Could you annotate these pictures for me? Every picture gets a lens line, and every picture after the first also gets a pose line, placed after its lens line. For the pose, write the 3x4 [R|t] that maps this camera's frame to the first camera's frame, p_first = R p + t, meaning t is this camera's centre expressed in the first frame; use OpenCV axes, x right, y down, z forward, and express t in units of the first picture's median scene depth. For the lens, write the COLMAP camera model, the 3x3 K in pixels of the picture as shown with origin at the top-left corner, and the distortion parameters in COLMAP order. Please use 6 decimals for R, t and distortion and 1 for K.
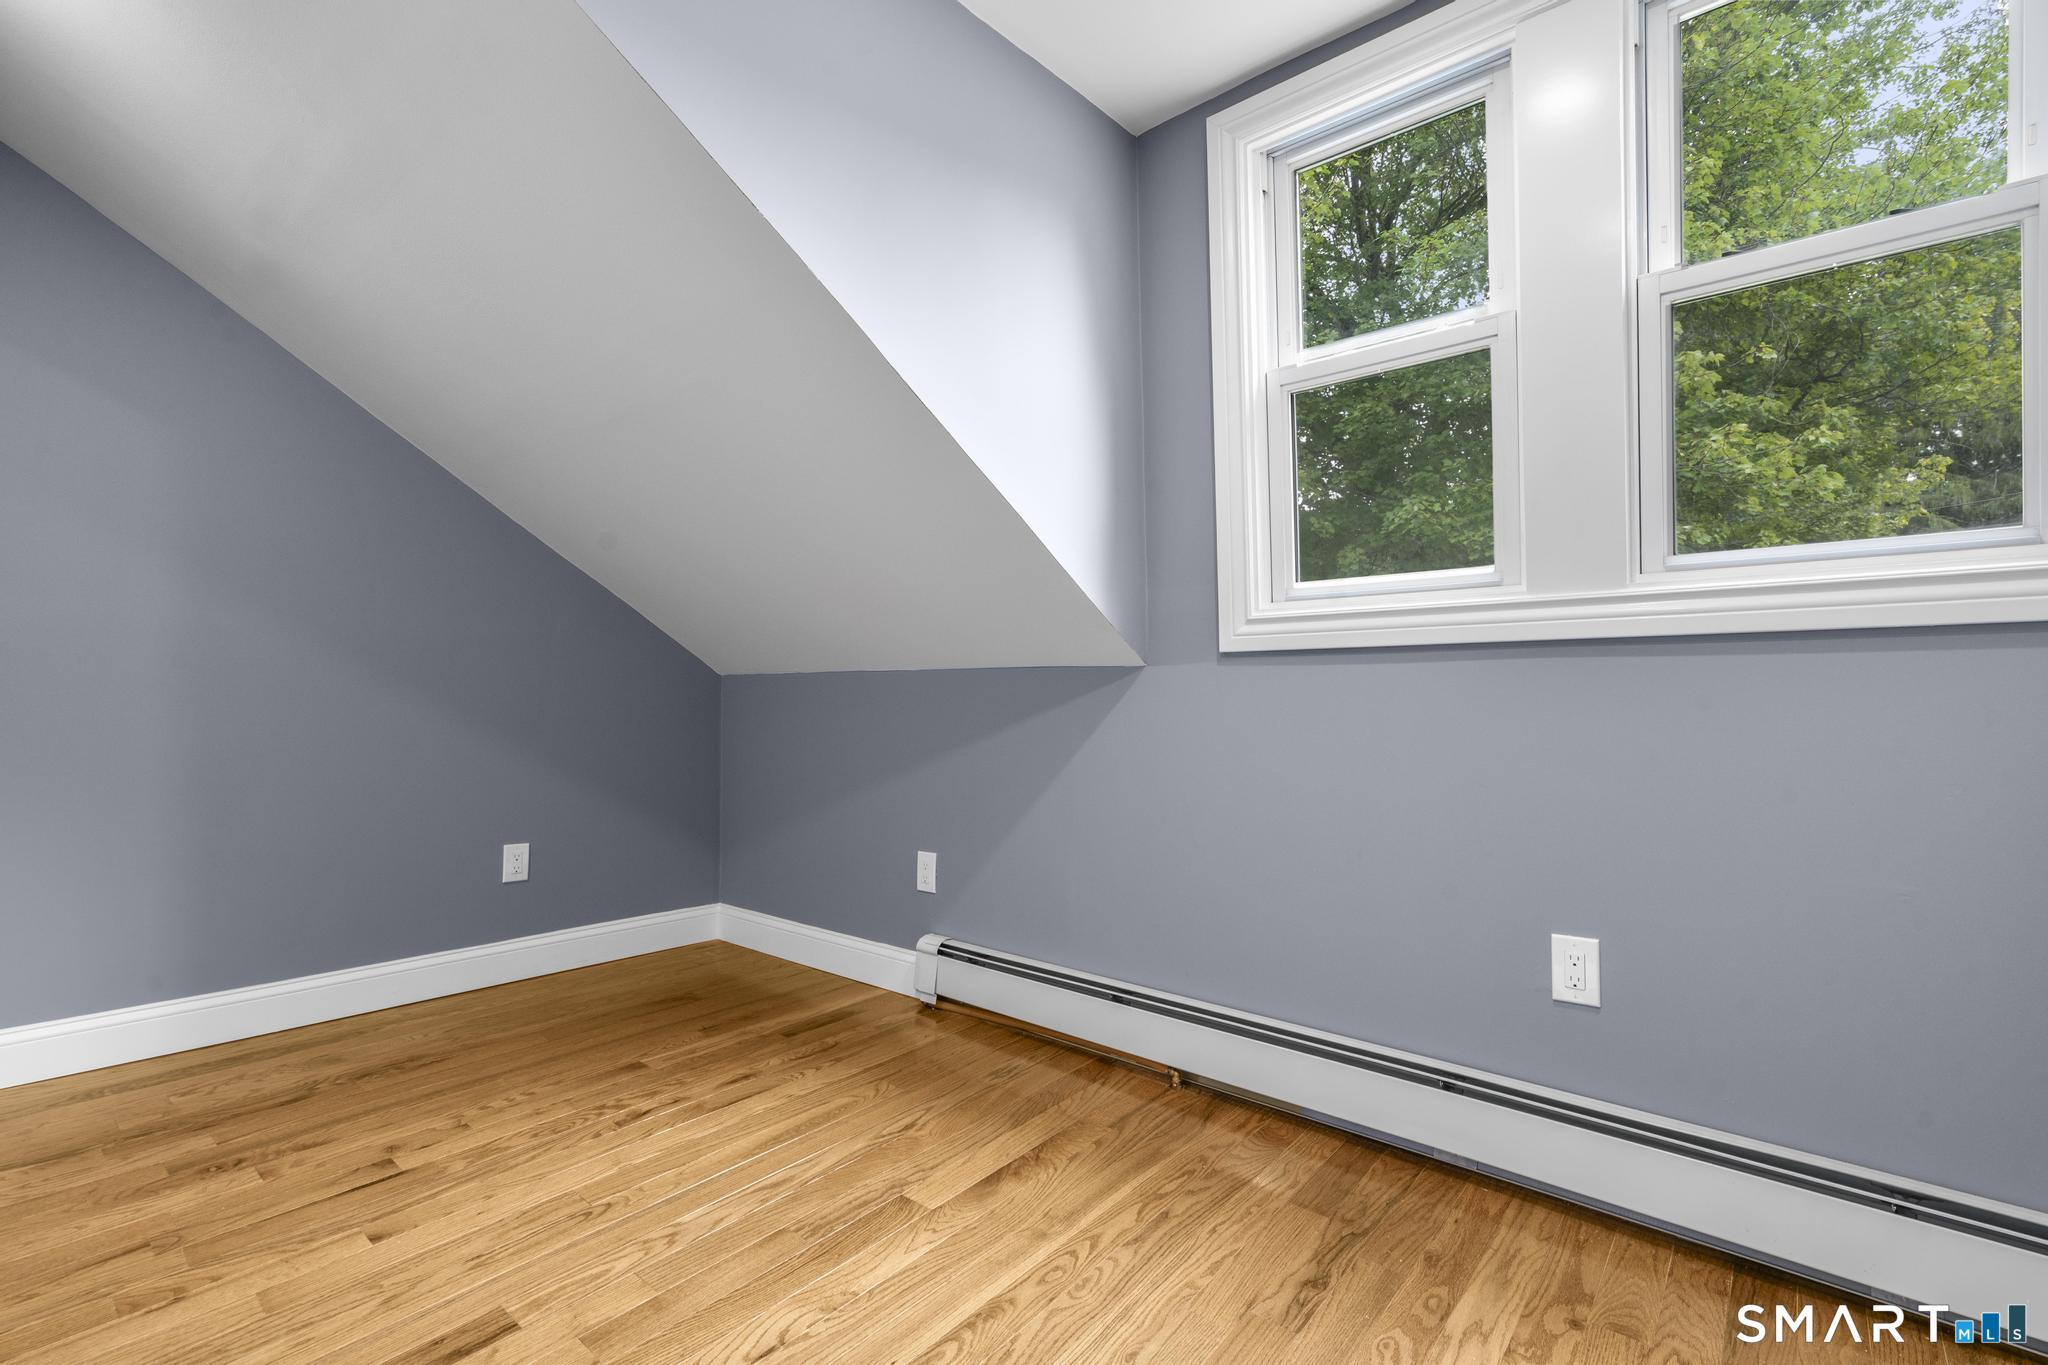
lens RADIAL K [[917.0, 0, 1026.5], [0, 917.0, 688.8], [0, 0, 1]] dist [-0.009098, 0.005159]
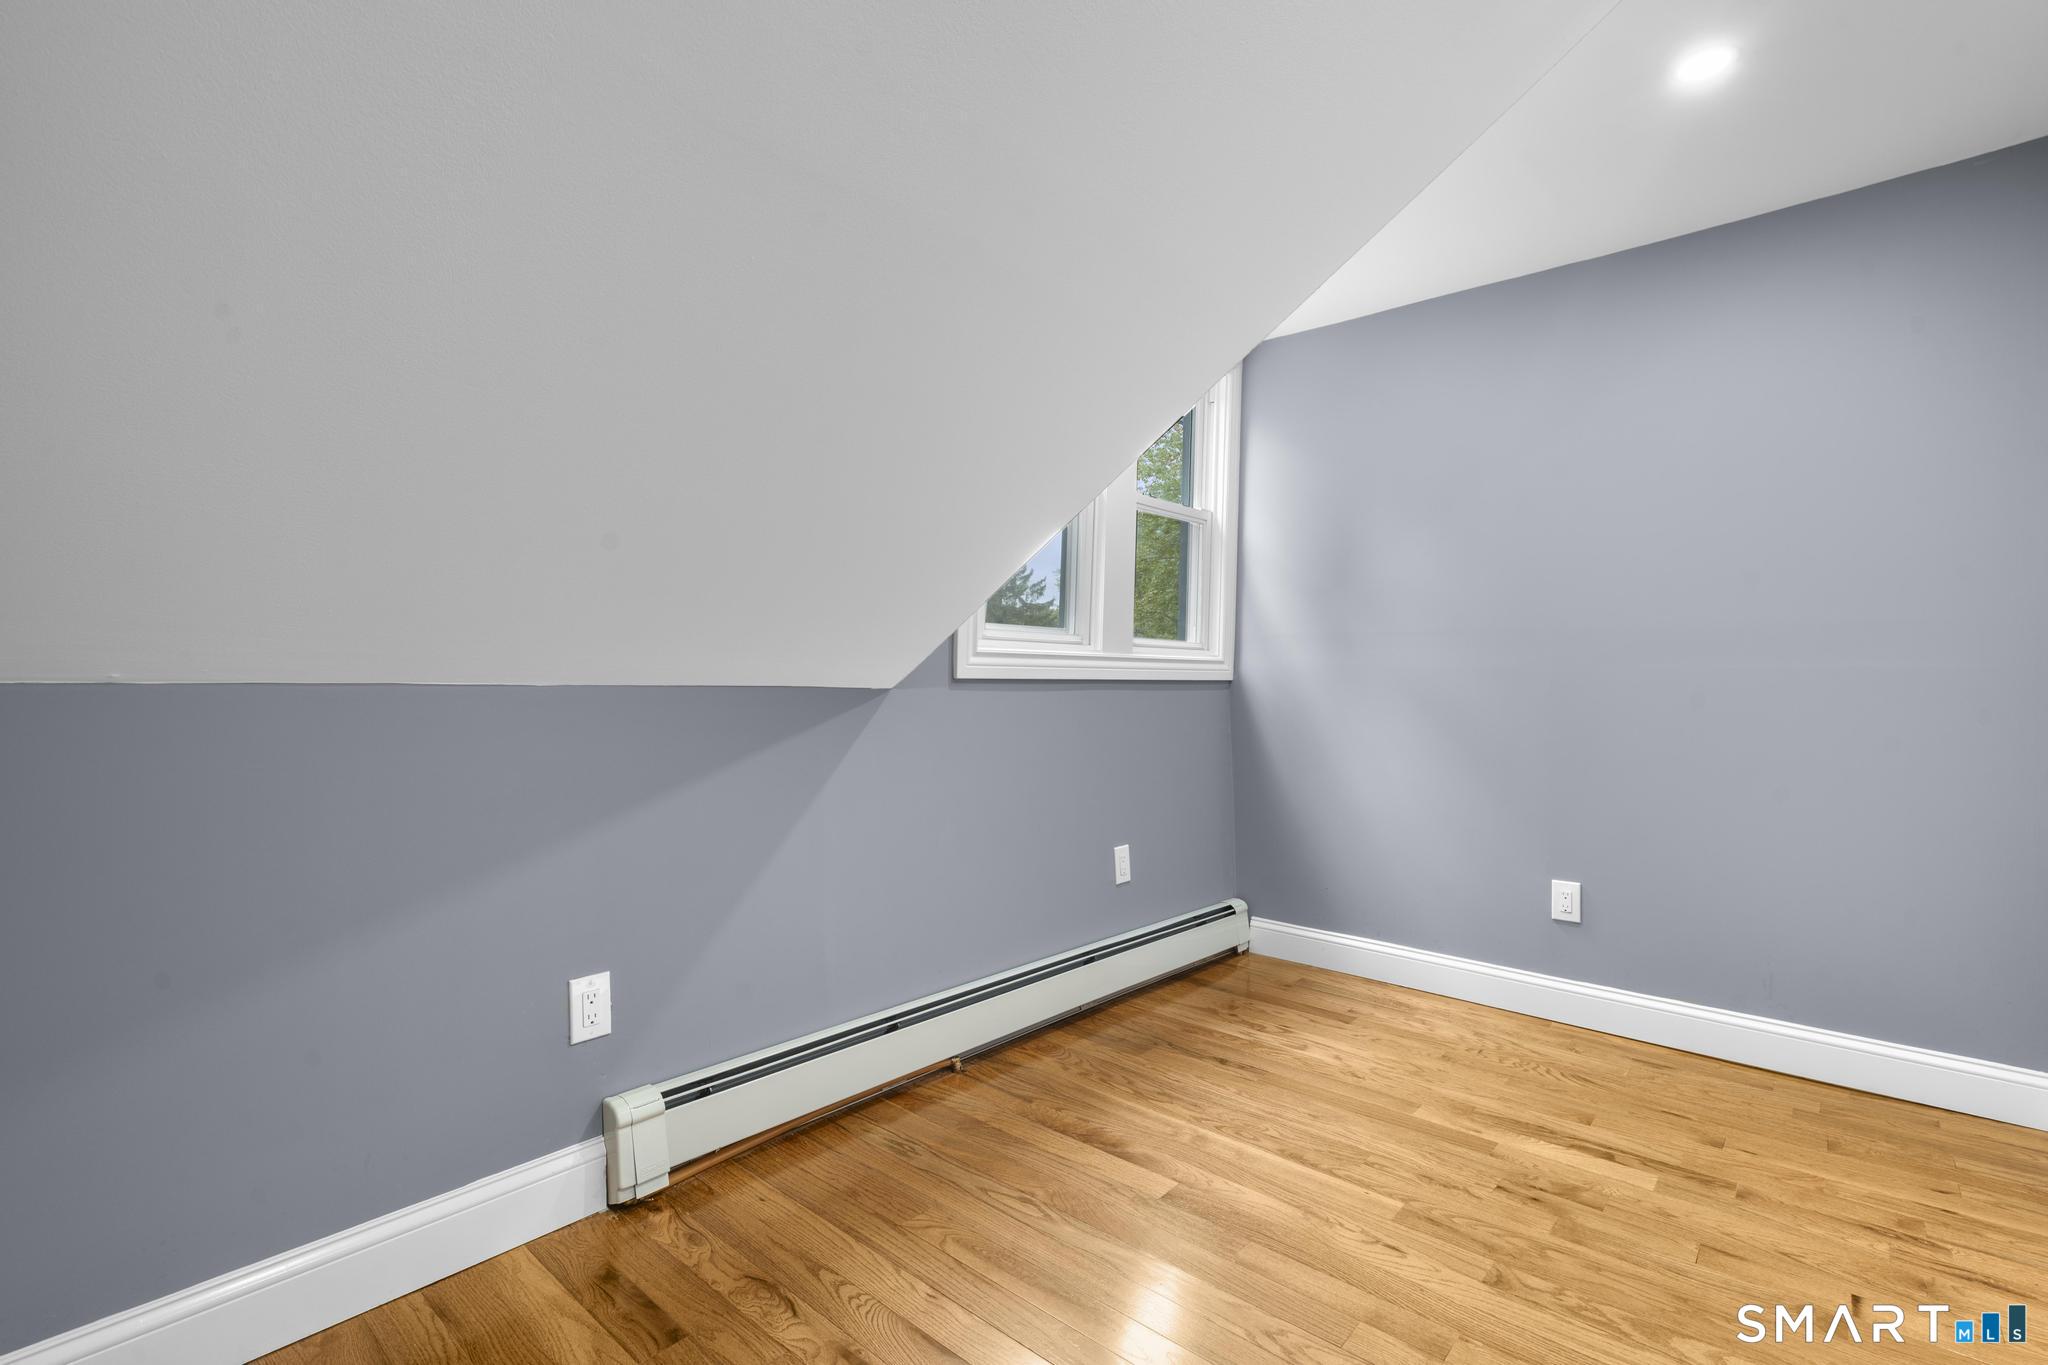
lens RADIAL K [[917.0, 0, 1026.5], [0, 917.0, 688.8], [0, 0, 1]] dist [-0.009098, 0.005159]
pose [[0.032420, 0.003540, 0.999468, -1.077118], [-0.003900, 0.999987, -0.003415, -0.026741], [-0.999467, -0.003787, 0.032433, 1.009204]]
